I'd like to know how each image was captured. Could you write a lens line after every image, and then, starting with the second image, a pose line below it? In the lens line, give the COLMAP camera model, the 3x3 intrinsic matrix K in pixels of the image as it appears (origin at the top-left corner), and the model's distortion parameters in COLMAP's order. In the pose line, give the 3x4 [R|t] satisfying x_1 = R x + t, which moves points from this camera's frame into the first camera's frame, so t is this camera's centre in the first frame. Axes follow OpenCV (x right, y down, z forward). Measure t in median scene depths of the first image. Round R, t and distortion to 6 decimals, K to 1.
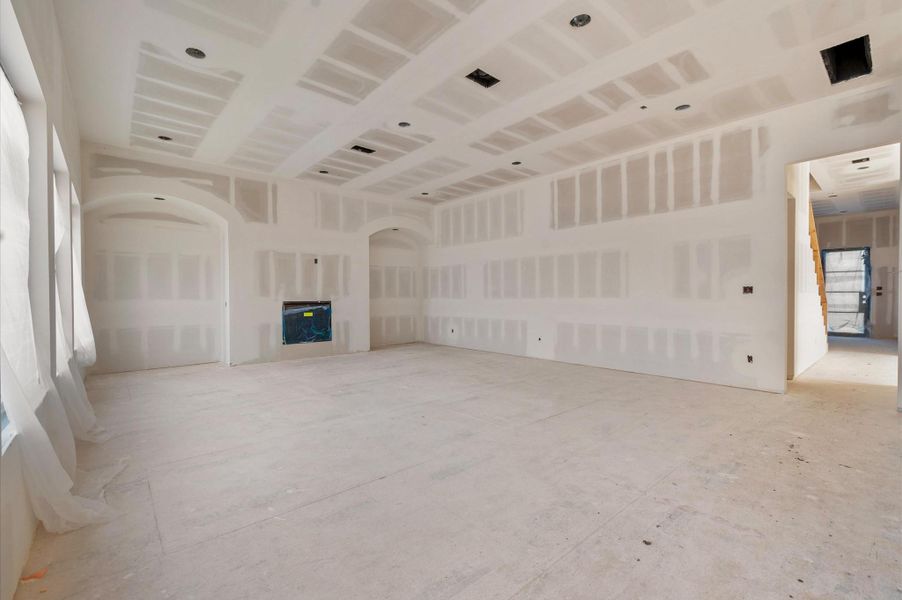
lens RADIAL K [[394.8, 0, 446.6], [0, 394.8, 303.5], [0, 0, 1]] dist [0.003639, -0.002087]
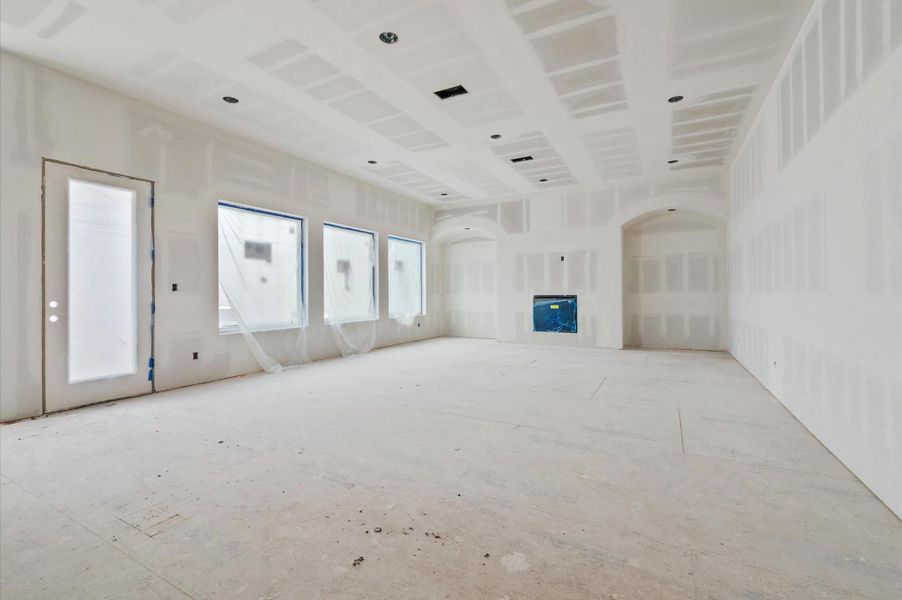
lens RADIAL K [[394.8, 0, 449.7], [0, 394.8, 292.7], [0, 0, 1]] dist [0.003639, -0.002087]
pose [[0.344830, 0.001171, -0.938665, 0.607406], [-0.013980, 0.999895, -0.003888, -0.004185], [0.938561, 0.014464, 0.344810, 0.338719]]
